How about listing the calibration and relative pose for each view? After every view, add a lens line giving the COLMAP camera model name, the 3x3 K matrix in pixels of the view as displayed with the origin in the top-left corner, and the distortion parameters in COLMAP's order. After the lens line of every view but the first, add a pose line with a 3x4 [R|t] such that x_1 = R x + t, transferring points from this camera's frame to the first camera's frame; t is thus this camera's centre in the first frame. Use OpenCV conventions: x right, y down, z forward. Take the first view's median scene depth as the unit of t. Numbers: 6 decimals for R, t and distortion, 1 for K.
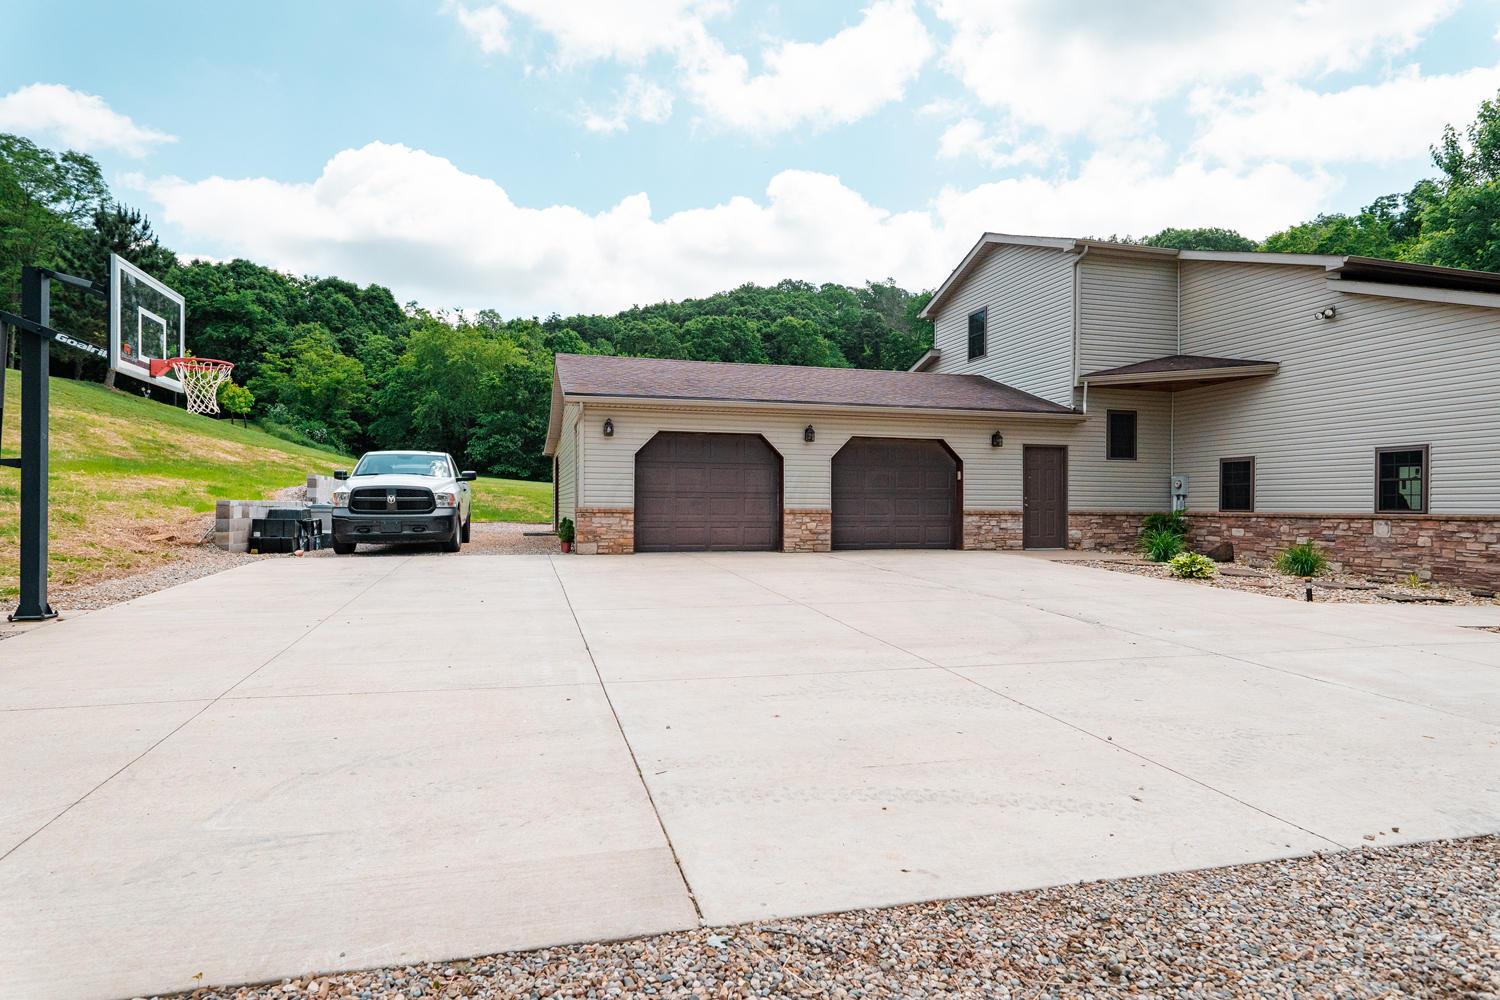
lens RADIAL K [[868.4, 0, 744.7], [0, 868.4, 506.3], [0, 0, 1]] dist [0.001607, -0.000885]
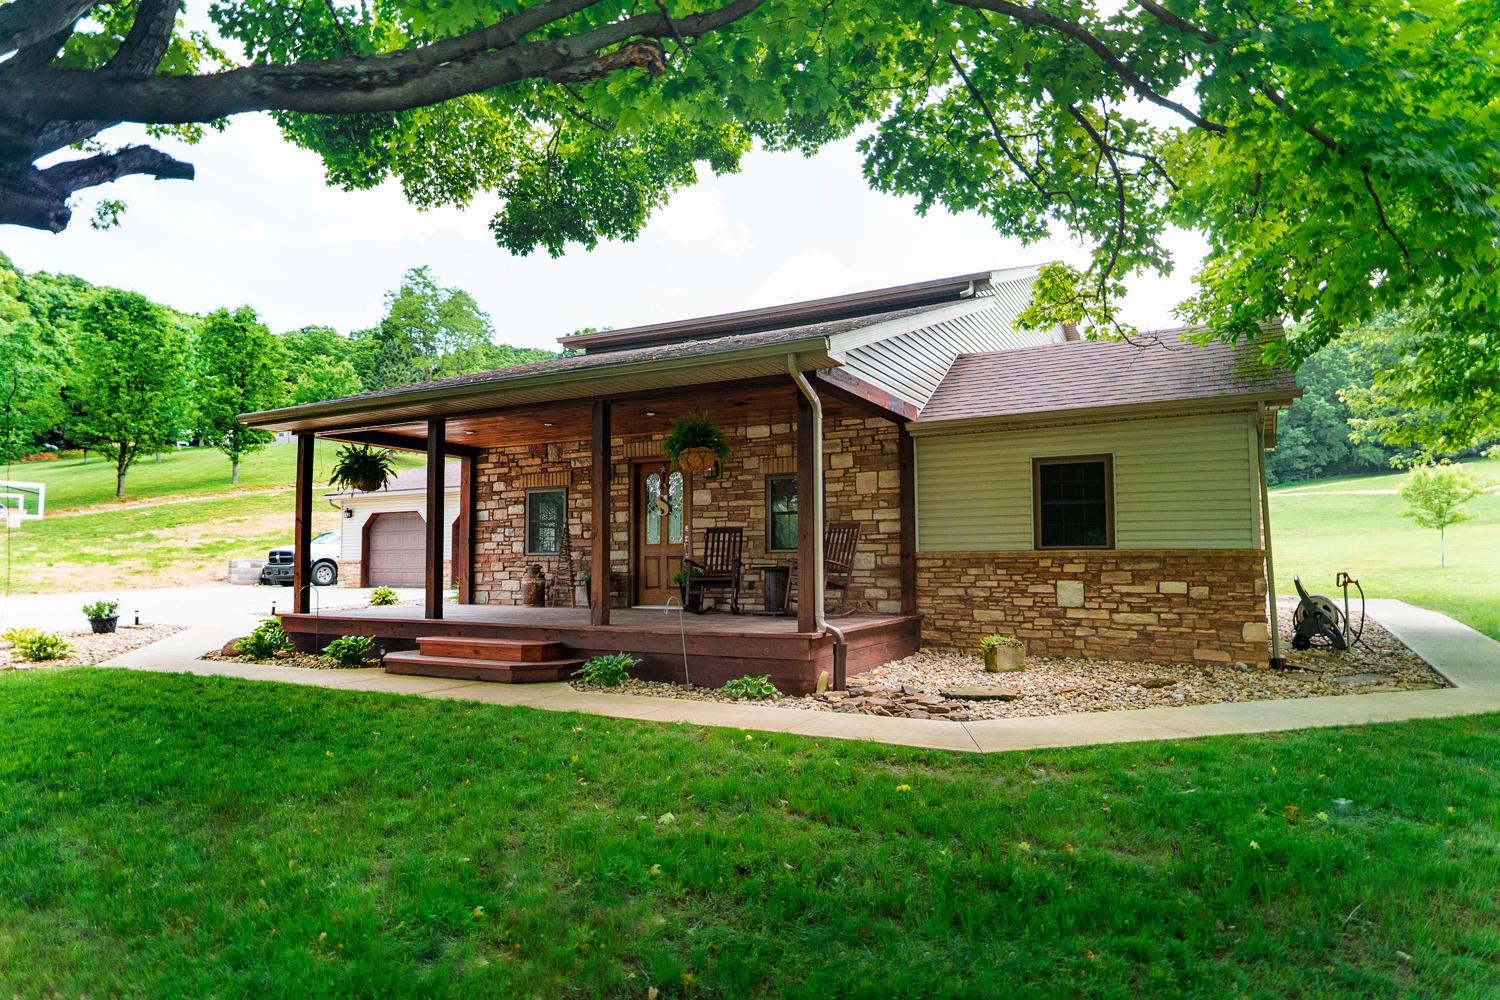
lens RADIAL K [[868.4, 0, 744.7], [0, 868.4, 506.3], [0, 0, 1]] dist [0.001607, -0.000885]
pose [[0.726763, -0.054453, -0.684727, 1.346805], [0.007389, 0.997415, -0.071477, 0.019897], [0.686849, 0.046888, 0.725286, 0.265997]]
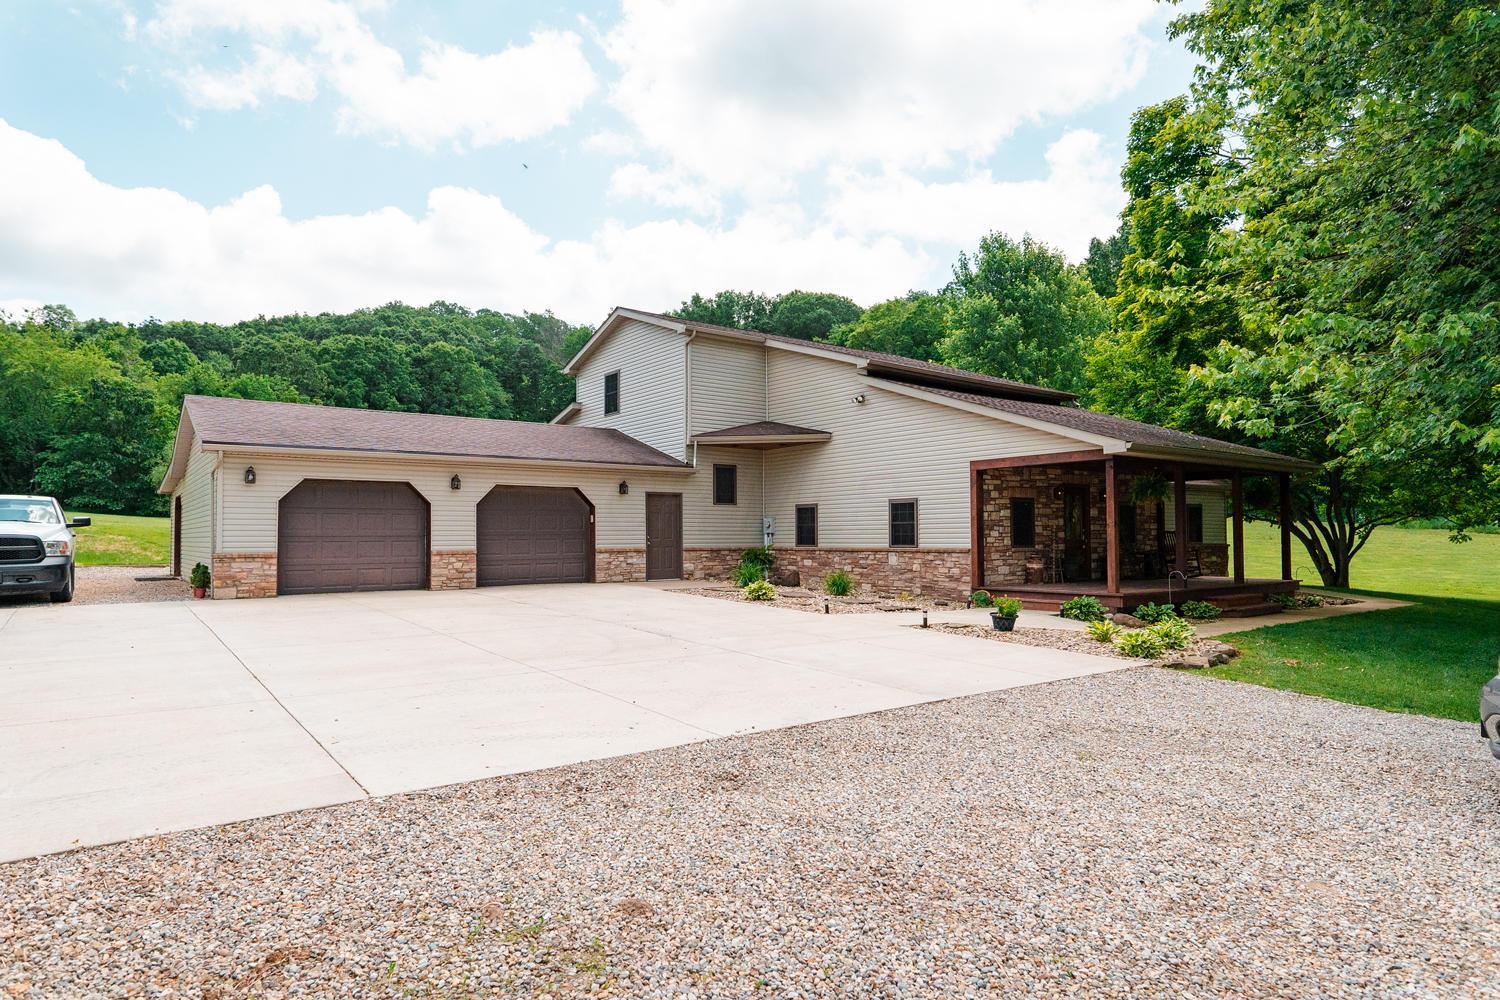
lens RADIAL K [[868.4, 0, 744.7], [0, 868.4, 506.3], [0, 0, 1]] dist [0.001607, -0.000885]
pose [[0.926305, 0.002536, 0.376767, -0.001190], [0.010779, 0.999390, -0.033227, -0.010882], [-0.376621, 0.034839, 0.925712, -0.146655]]
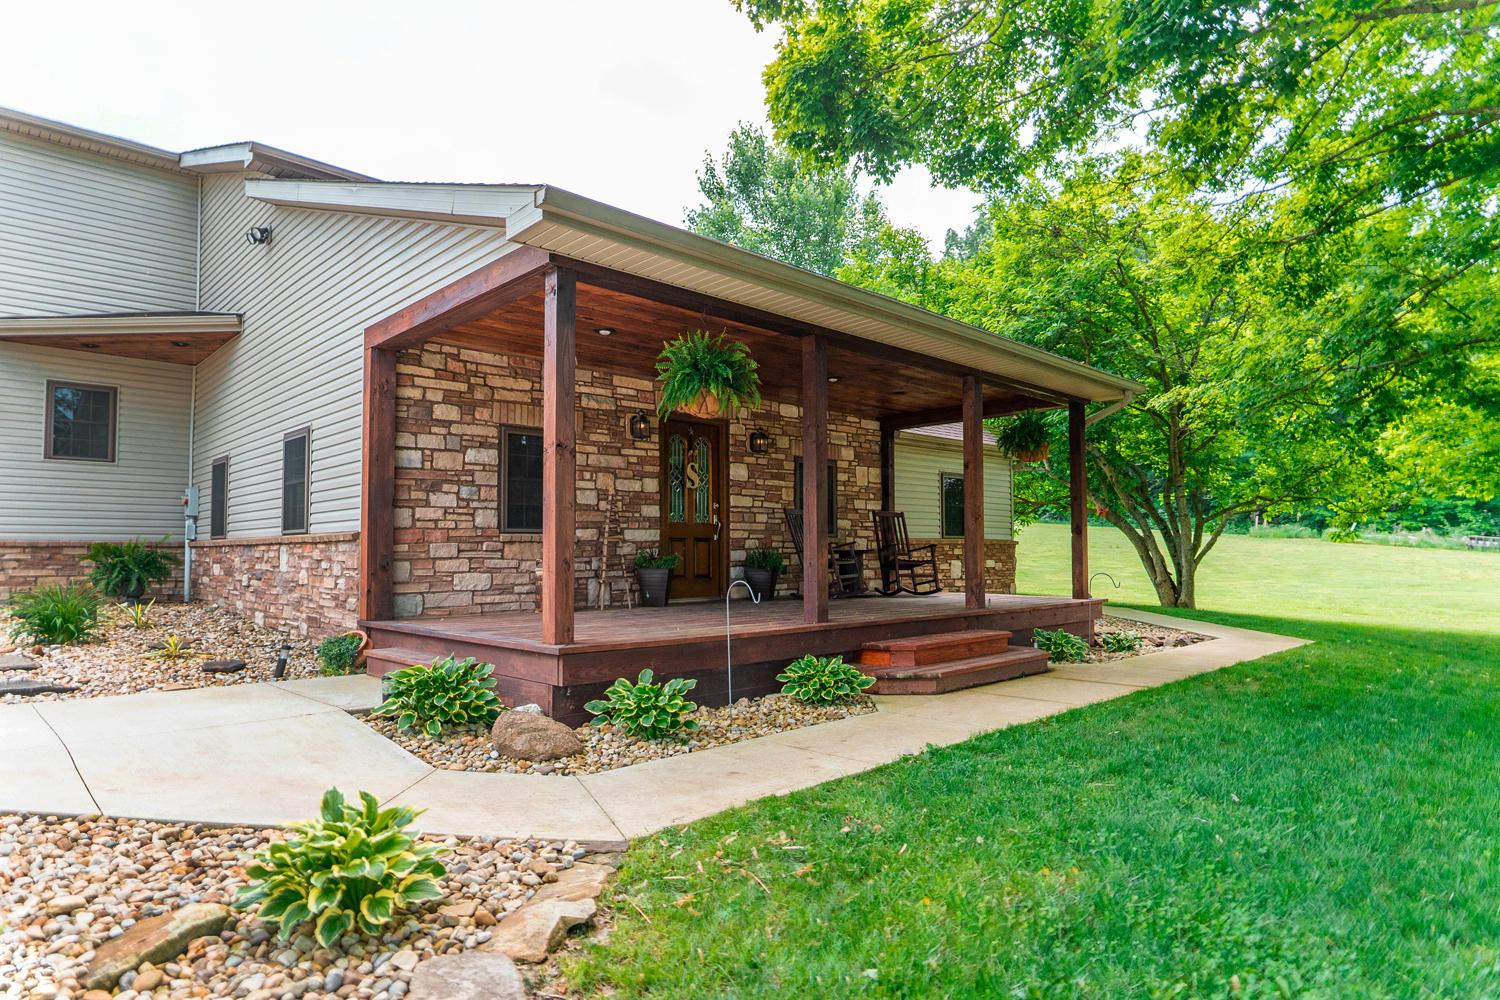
lens RADIAL K [[868.4, 0, 744.7], [0, 868.4, 506.3], [0, 0, 1]] dist [0.001607, -0.000885]
pose [[0.875513, 0.015488, 0.482946, 0.568657], [0.010409, 0.998650, -0.050896, 0.018289], [-0.483082, 0.049587, 0.874170, 0.211281]]
